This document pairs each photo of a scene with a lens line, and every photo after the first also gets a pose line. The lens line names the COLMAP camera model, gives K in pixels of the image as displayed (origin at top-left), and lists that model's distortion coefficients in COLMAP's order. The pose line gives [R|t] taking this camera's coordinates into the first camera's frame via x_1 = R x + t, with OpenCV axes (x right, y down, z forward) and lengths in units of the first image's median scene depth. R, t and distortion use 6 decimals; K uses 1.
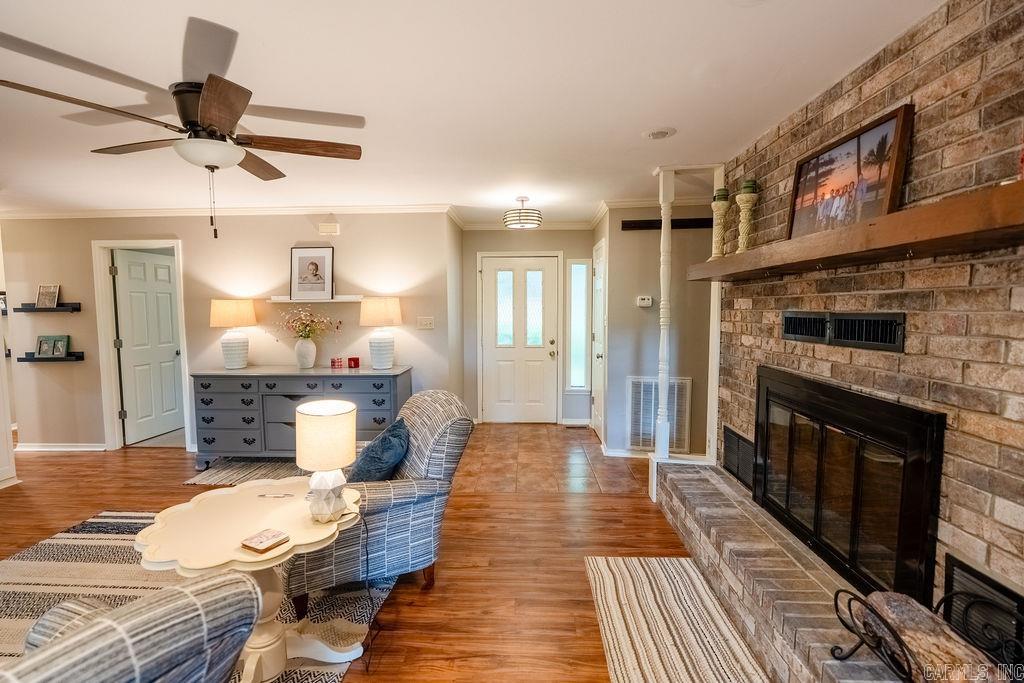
lens RADIAL K [[461.3, 0, 509.9], [0, 461.3, 341.5], [0, 0, 1]] dist [-0.004735, 0.003130]
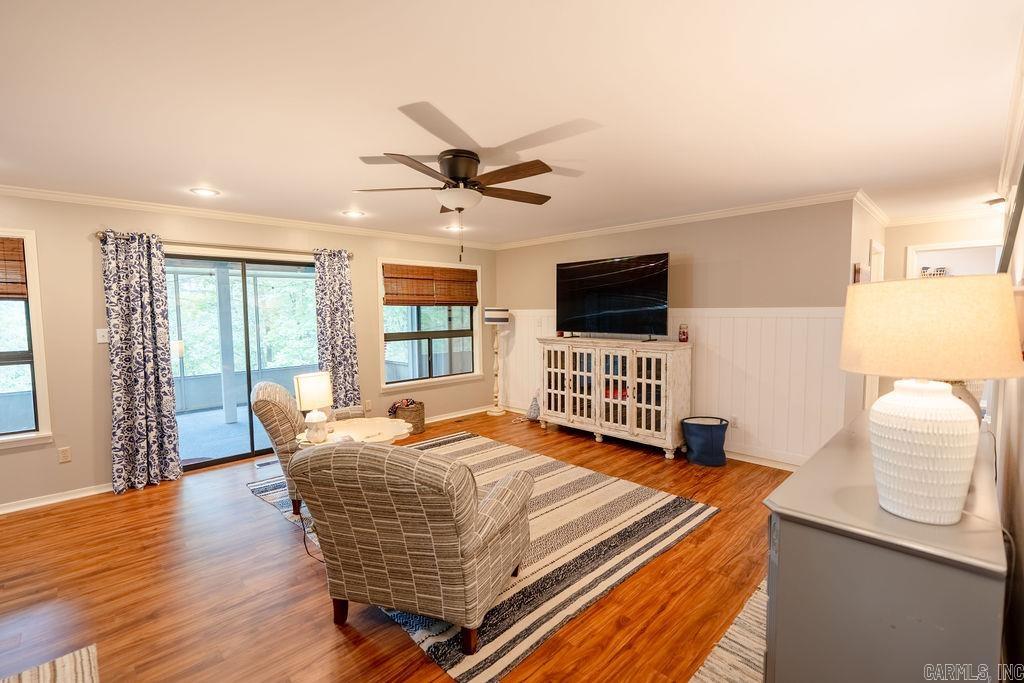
lens RADIAL K [[461.3, 0, 511.0], [0, 461.3, 342.3], [0, 0, 1]] dist [-0.004735, 0.003130]
pose [[-0.689670, 0.063143, -0.721366, 0.117780], [-0.040597, 0.991252, 0.125580, -0.080618], [0.722985, 0.115895, -0.681073, 0.991918]]
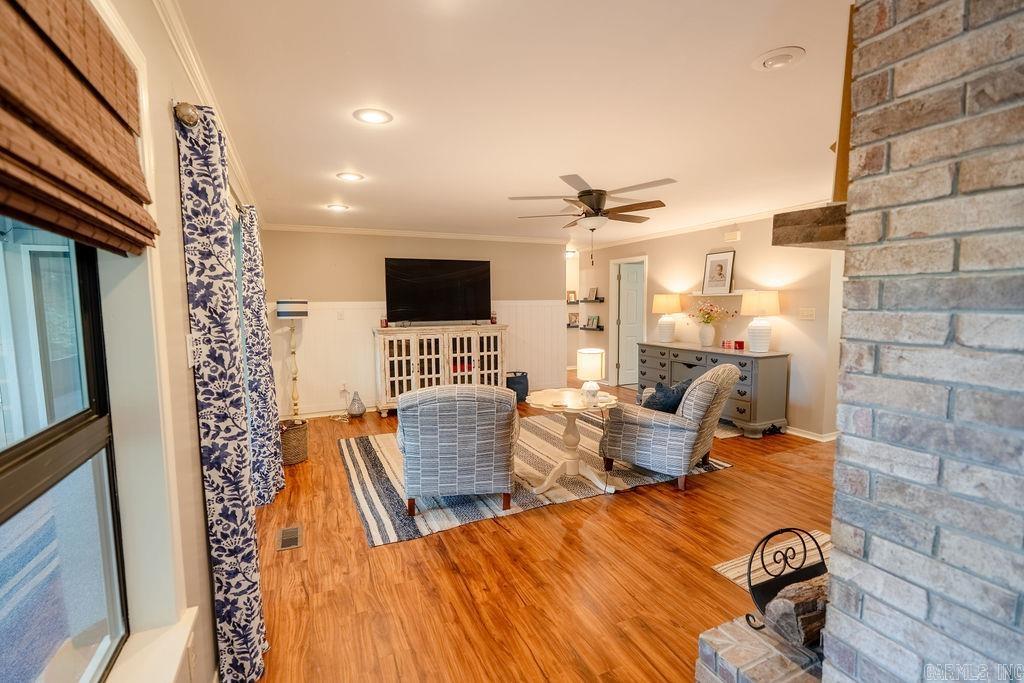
lens RADIAL K [[461.3, 0, 510.7], [0, 461.3, 337.7], [0, 0, 1]] dist [-0.004735, 0.003130]
pose [[0.454487, 0.070939, -0.887924, 0.468635], [-0.059503, 0.997015, 0.049198, 0.002515], [0.888764, 0.030475, 0.457352, -0.094040]]
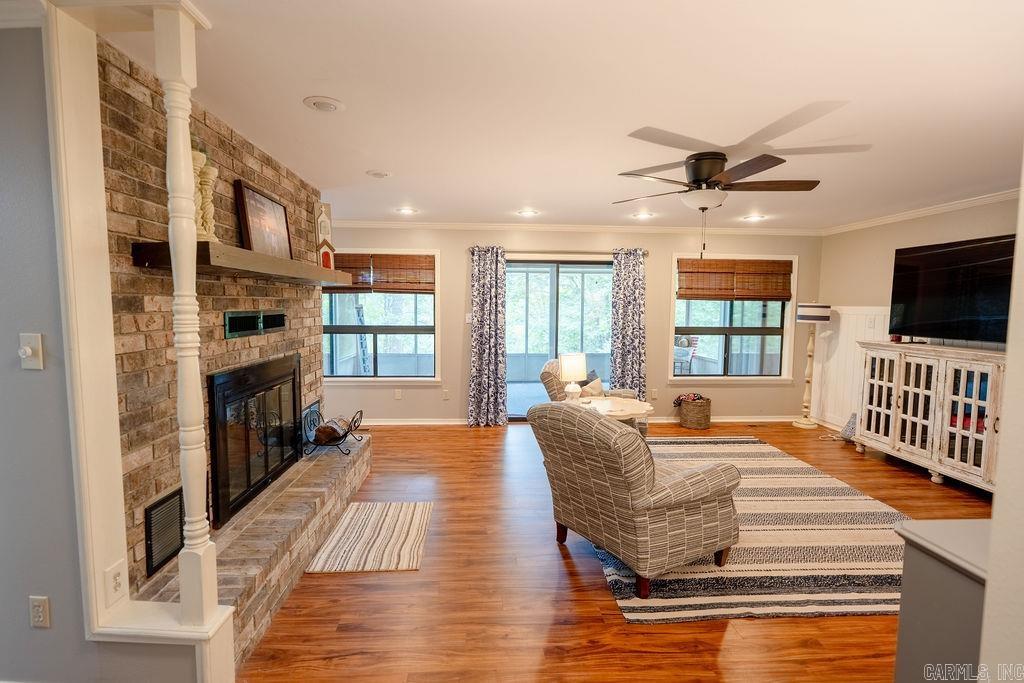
lens RADIAL K [[482.6, 0, 510.4], [0, 482.6, 341.7], [0, 0, 1]] dist [0.003332, 0.001274]
pose [[-0.994925, 0.005100, -0.100487, 0.042515], [-0.010464, 0.988055, 0.153746, -0.094878], [0.100070, 0.154017, -0.982988, 1.176835]]
